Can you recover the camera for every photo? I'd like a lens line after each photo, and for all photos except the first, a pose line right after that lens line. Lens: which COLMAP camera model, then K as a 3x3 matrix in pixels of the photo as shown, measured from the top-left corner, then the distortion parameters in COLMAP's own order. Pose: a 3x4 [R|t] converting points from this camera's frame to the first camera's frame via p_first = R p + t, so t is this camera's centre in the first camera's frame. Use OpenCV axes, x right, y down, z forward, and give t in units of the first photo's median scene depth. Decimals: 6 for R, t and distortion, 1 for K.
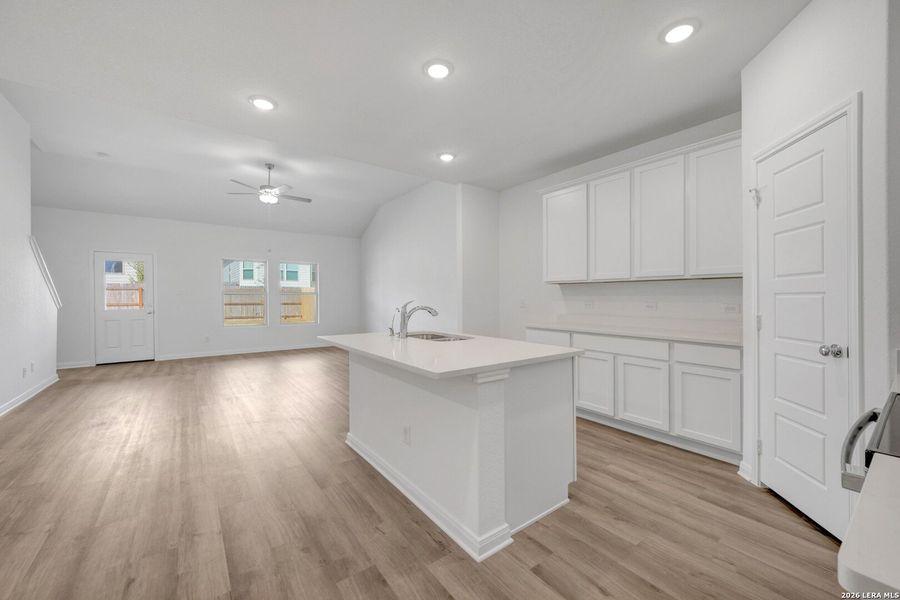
lens RADIAL K [[356.5, 0, 454.9], [0, 356.5, 299.4], [0, 0, 1]] dist [-0.004577, 0.000844]
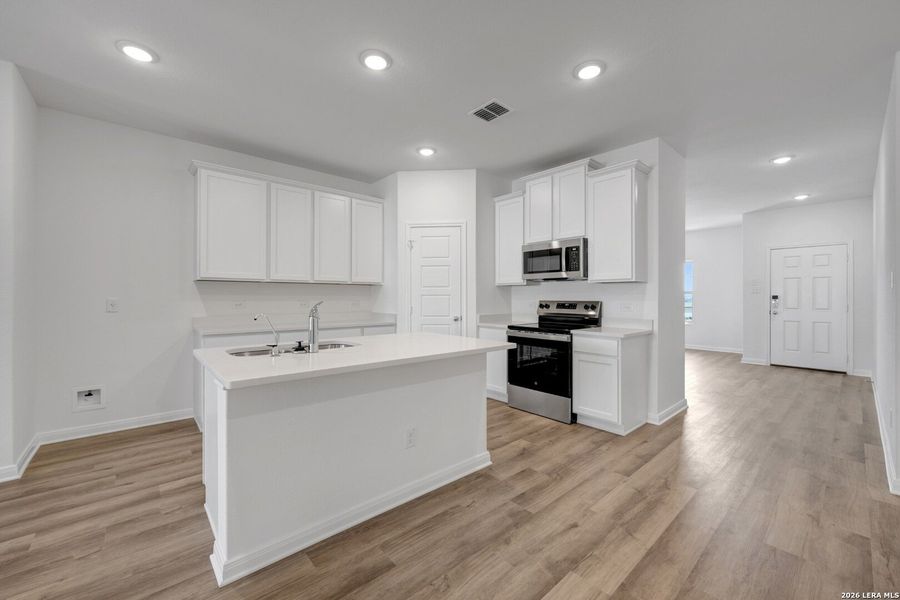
lens RADIAL K [[356.5, 0, 451.4], [0, 356.5, 297.2], [0, 0, 1]] dist [-0.004577, 0.000844]
pose [[-0.072200, -0.000699, 0.997390, -1.144133], [0.005466, 0.999984, 0.001096, -0.007293], [-0.997375, 0.005531, -0.072195, 0.979000]]
